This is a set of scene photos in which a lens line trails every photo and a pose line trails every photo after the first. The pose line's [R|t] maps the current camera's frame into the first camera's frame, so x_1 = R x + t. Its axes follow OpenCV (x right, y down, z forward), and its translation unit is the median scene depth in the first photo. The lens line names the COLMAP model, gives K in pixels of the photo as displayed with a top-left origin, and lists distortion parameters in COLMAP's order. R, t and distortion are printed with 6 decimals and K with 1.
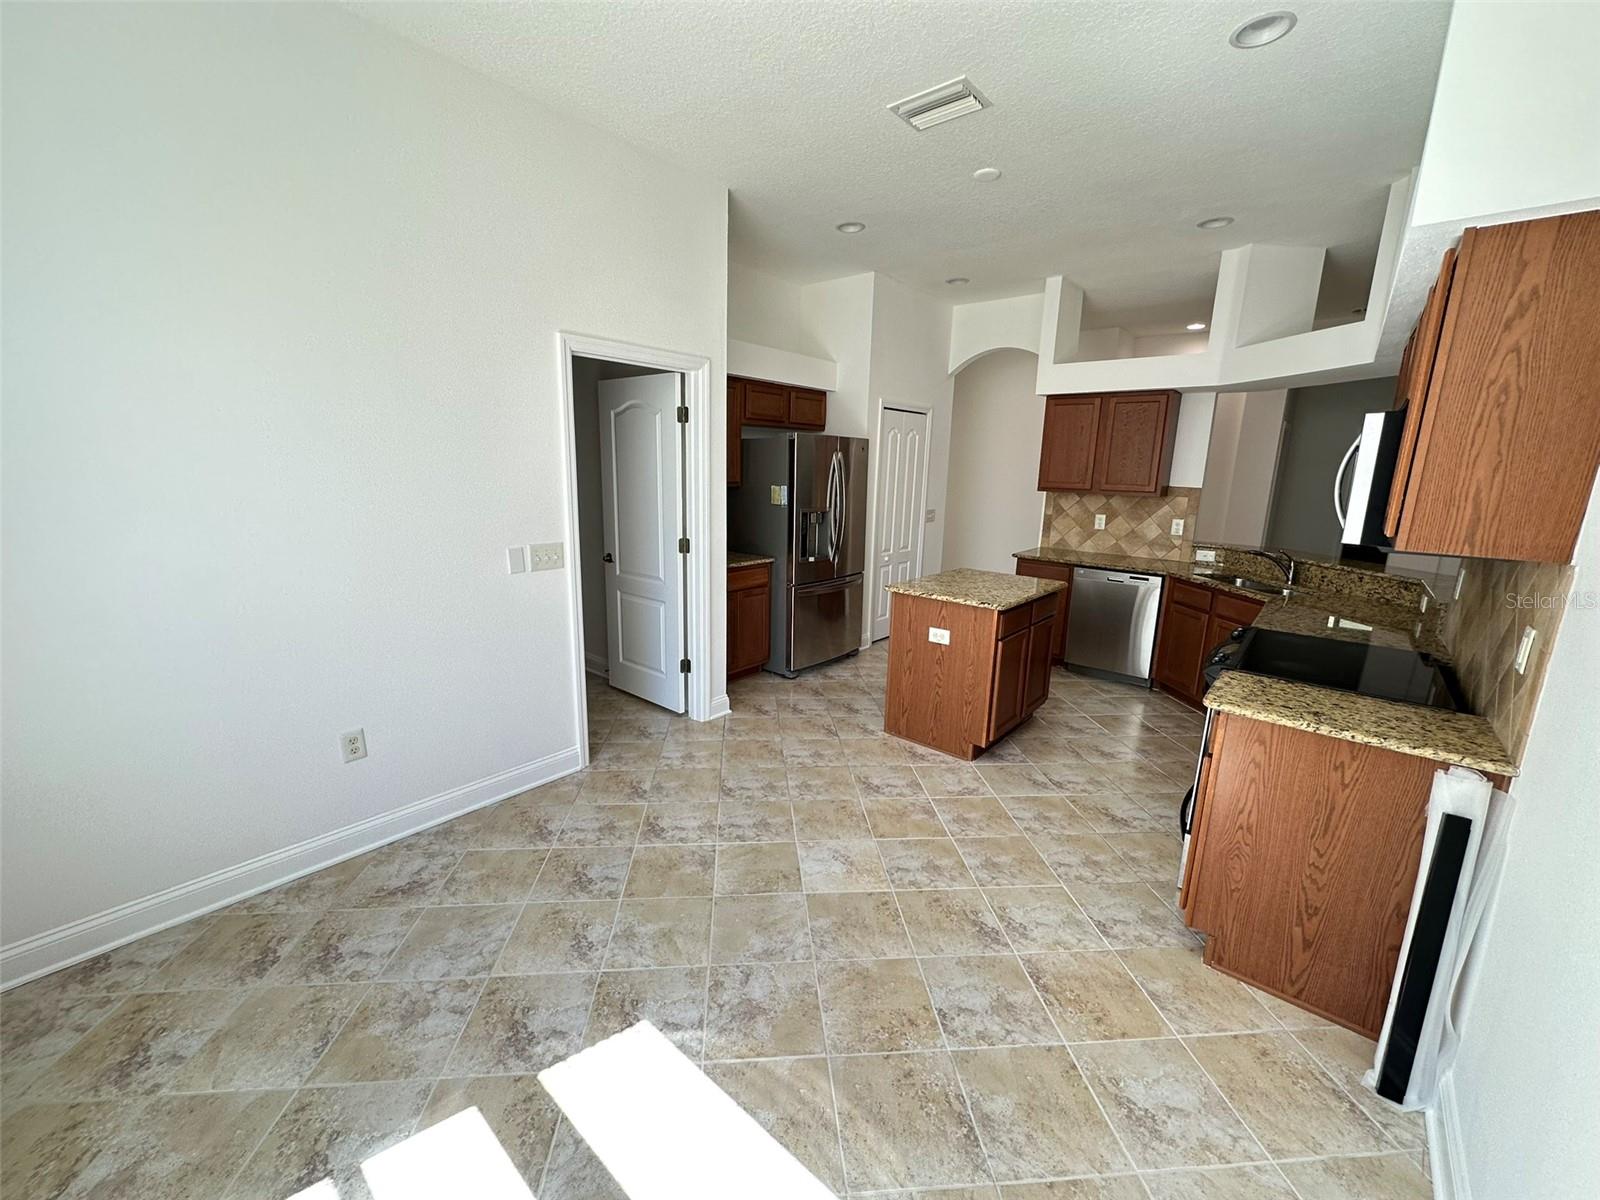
lens RADIAL K [[637.7, 0, 796.4], [0, 637.7, 593.8], [0, 0, 1]] dist [-0.002632, 0.000142]
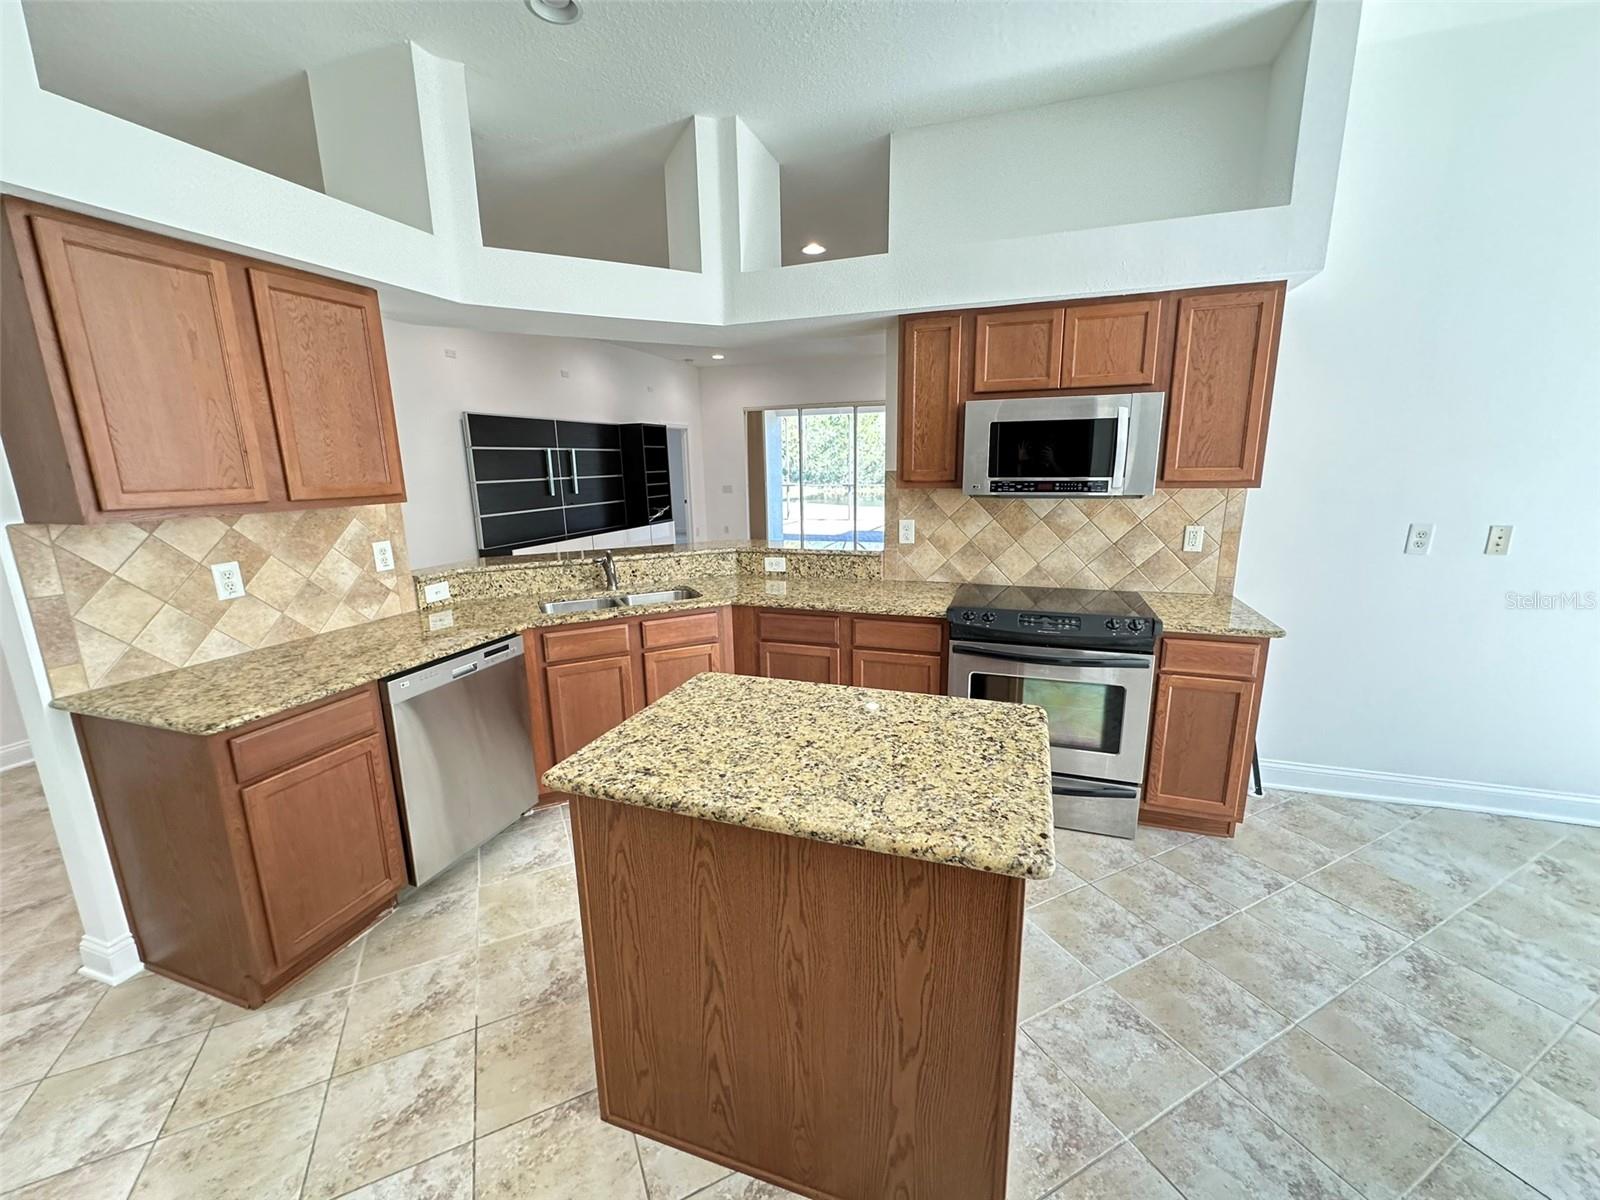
lens RADIAL K [[637.7, 0, 792.6], [0, 637.7, 607.5], [0, 0, 1]] dist [-0.002632, 0.000142]
pose [[-0.358020, -0.226834, 0.905742, -0.038638], [0.195228, 0.930415, 0.310183, -0.203534], [-0.913076, 0.287878, -0.288823, 1.052956]]
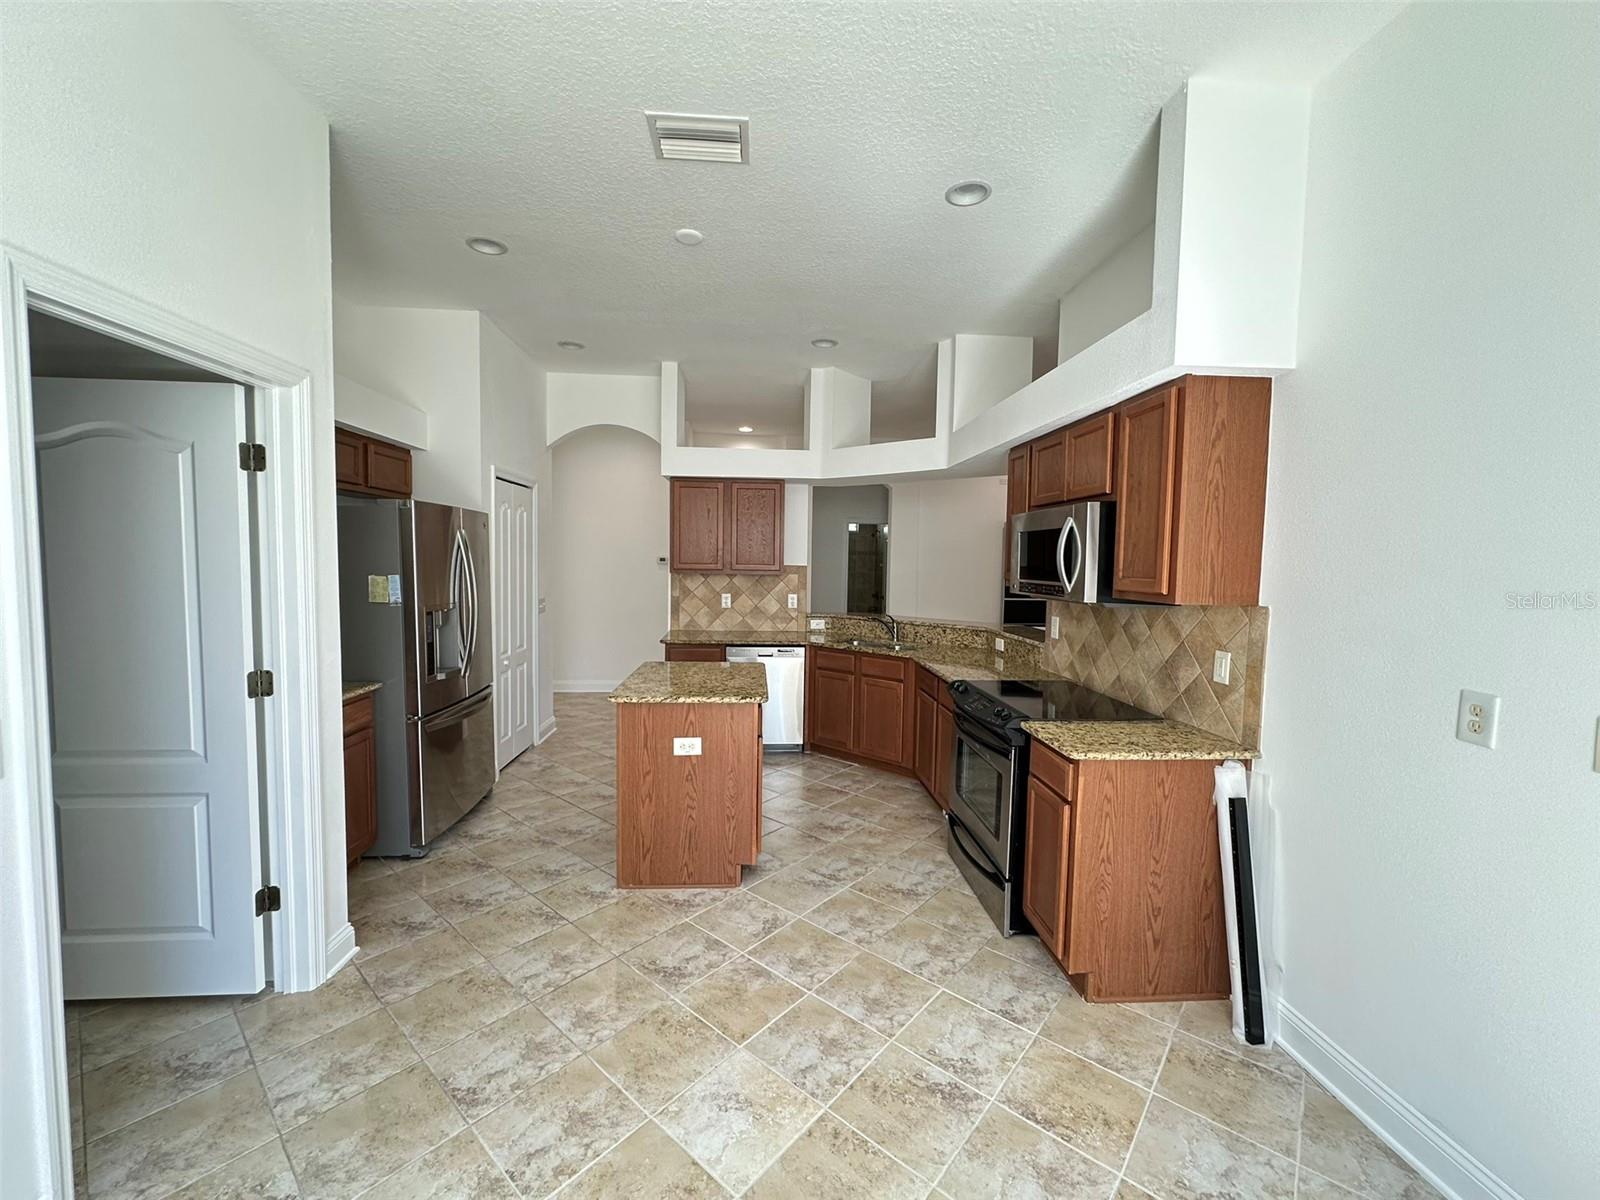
lens RADIAL K [[637.7, 0, 797.2], [0, 637.7, 595.2], [0, 0, 1]] dist [-0.002632, 0.000142]
pose [[0.713290, -0.052897, 0.698870, -0.214455], [0.142114, 0.987350, -0.070314, -0.043487], [-0.686309, 0.149473, 0.711785, 0.248982]]
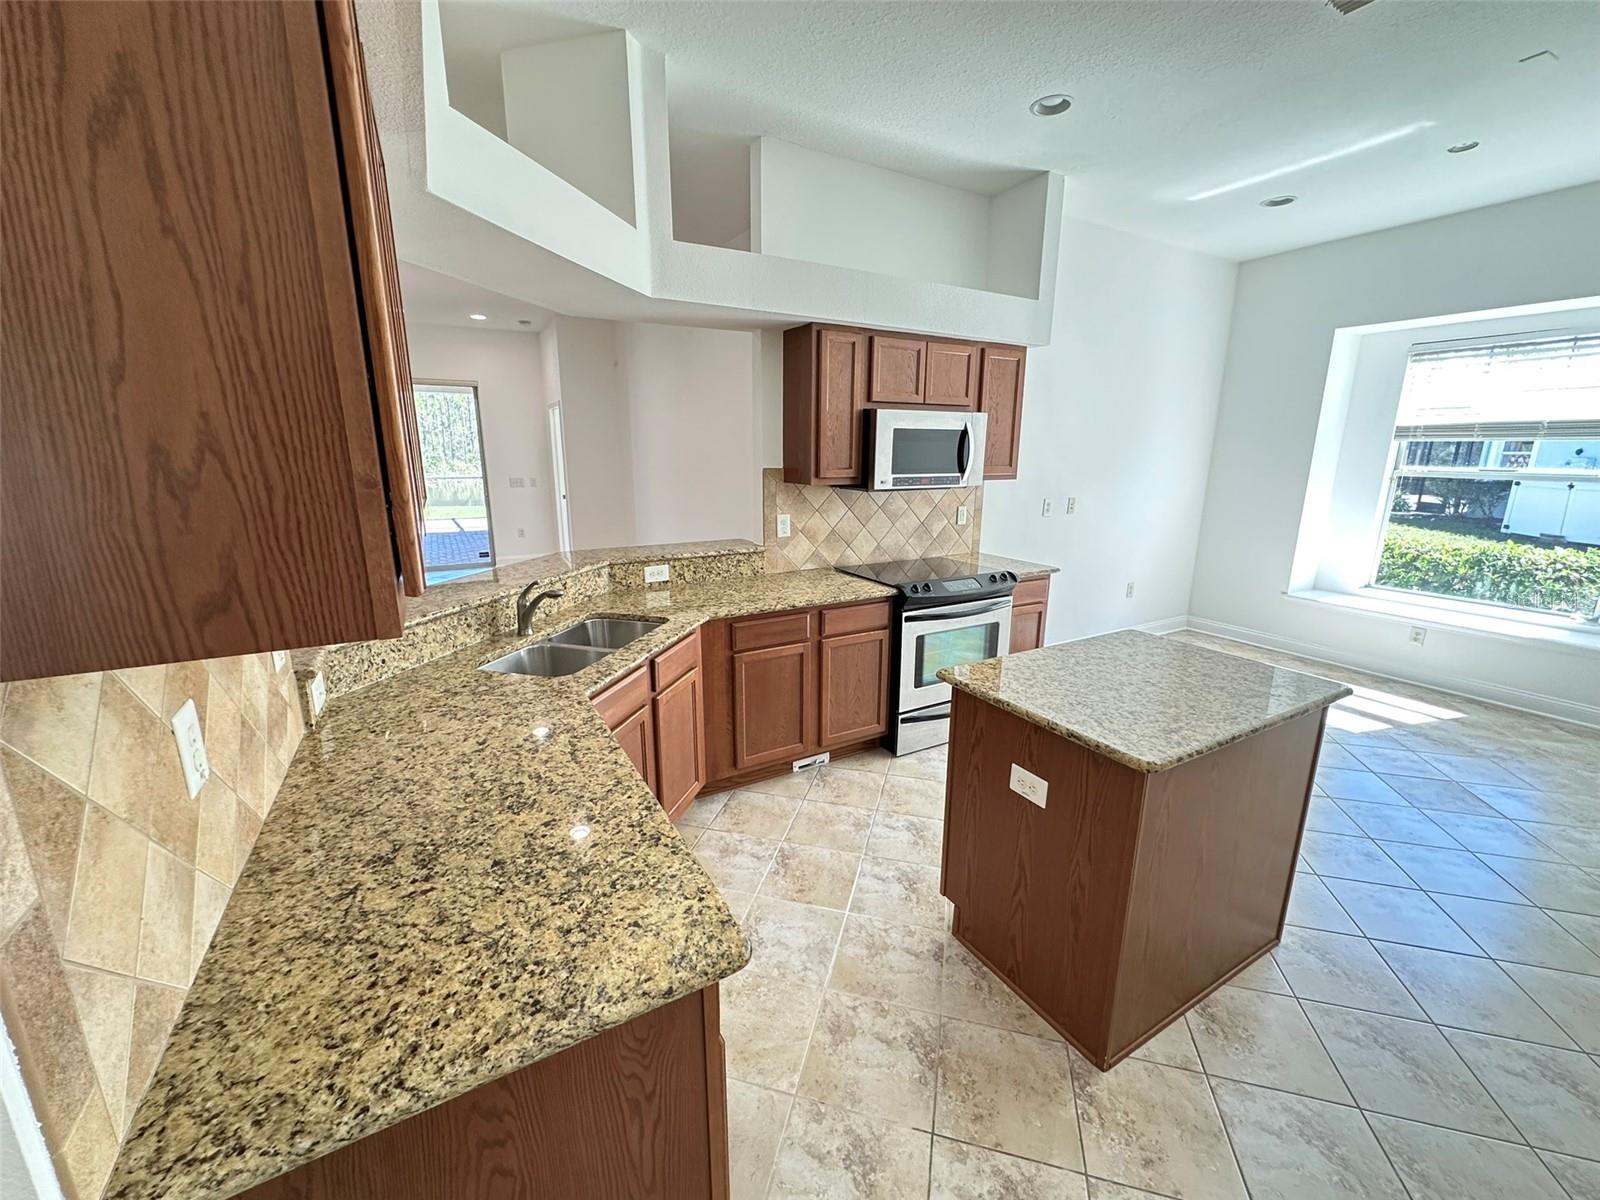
lens RADIAL K [[637.7, 0, 814.7], [0, 637.7, 606.7], [0, 0, 1]] dist [-0.002632, 0.000142]
pose [[-0.941431, -0.110238, 0.318678, 0.349441], [0.039607, 0.902363, 0.429154, -0.280983], [-0.334873, 0.416640, -0.845146, 1.416185]]
